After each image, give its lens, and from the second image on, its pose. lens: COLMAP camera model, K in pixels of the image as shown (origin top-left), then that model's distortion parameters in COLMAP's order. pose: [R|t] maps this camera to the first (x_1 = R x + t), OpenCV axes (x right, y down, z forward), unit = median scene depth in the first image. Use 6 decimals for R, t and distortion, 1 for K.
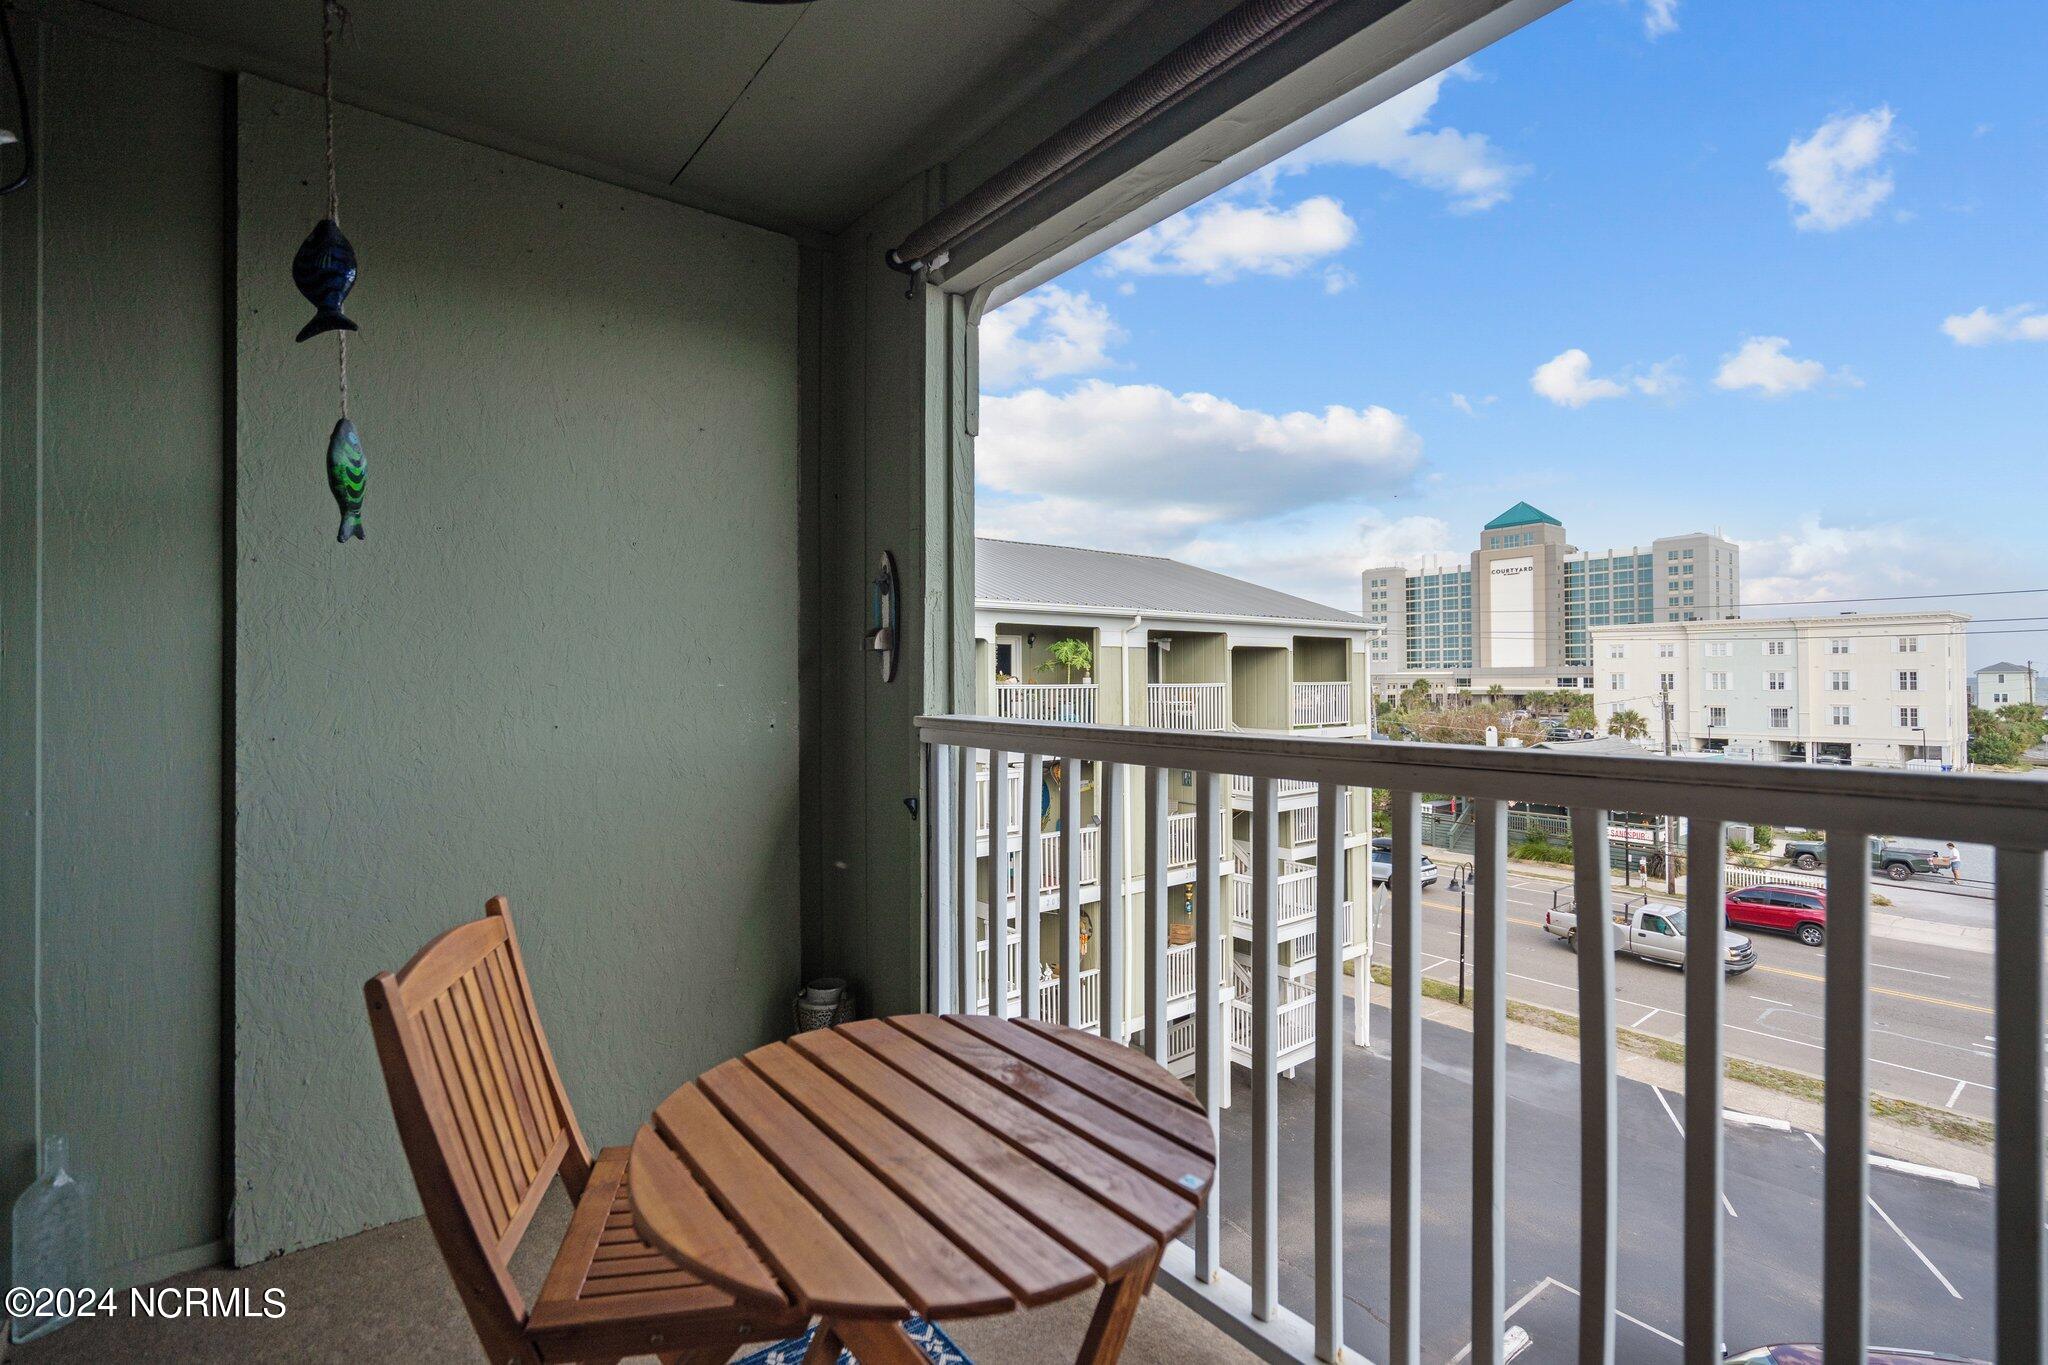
lens RADIAL K [[949.4, 0, 1028.4], [0, 949.4, 689.6], [0, 0, 1]] dist [-0.003394, 0.001707]
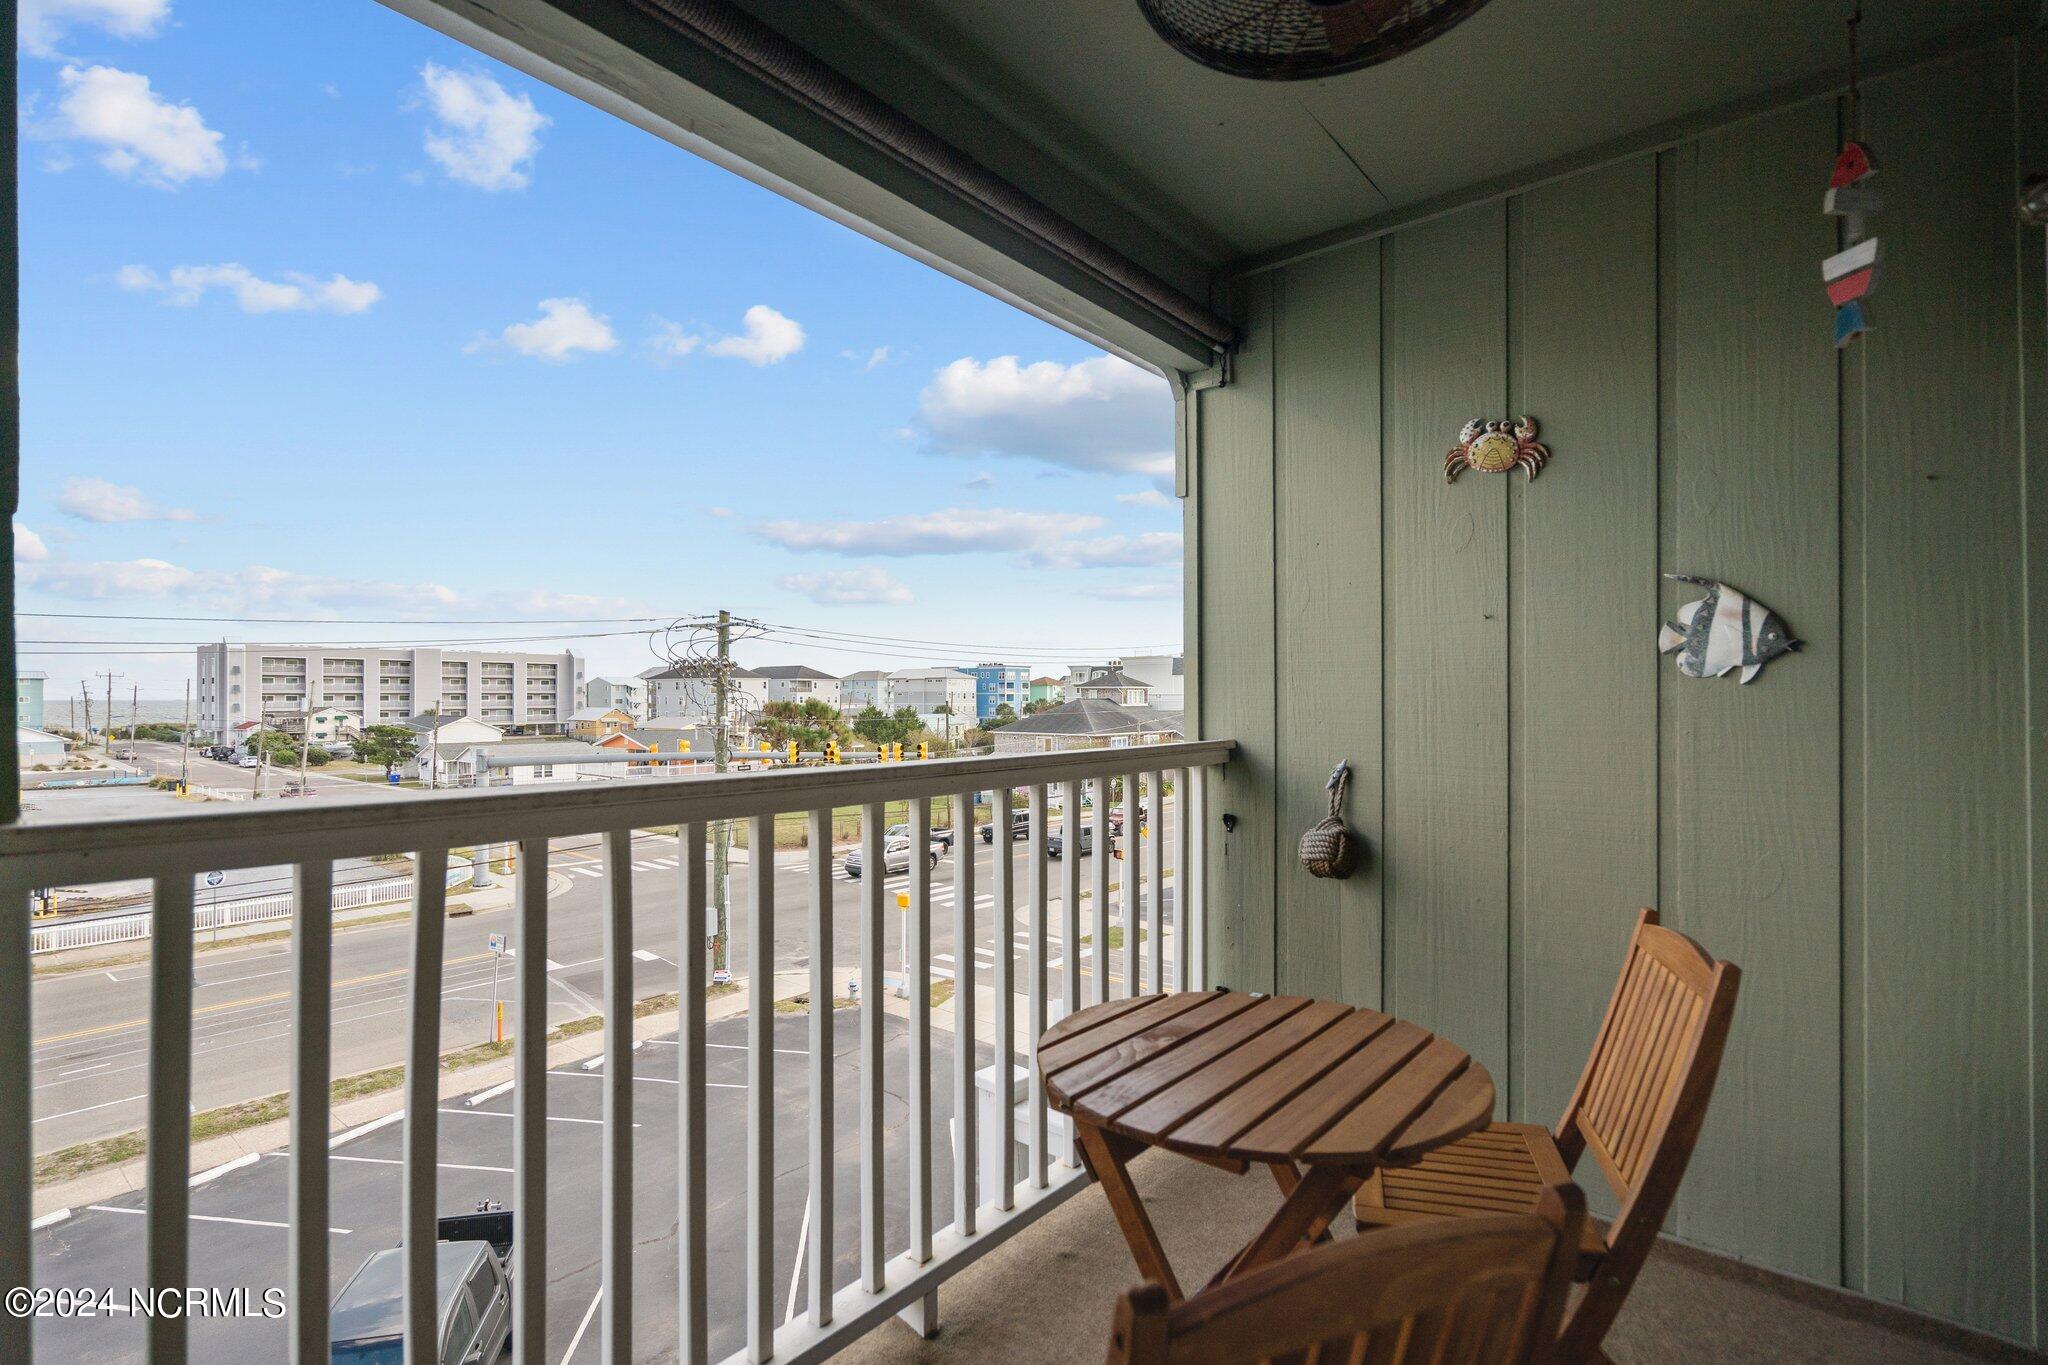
lens RADIAL K [[949.4, 0, 1015.5], [0, 949.4, 675.1], [0, 0, 1]] dist [-0.003394, 0.001707]
pose [[-0.202614, 0.024942, 0.978941, -0.567632], [0.014731, 0.999640, -0.022420, -0.017424], [-0.979148, 0.009878, -0.202908, 0.684006]]
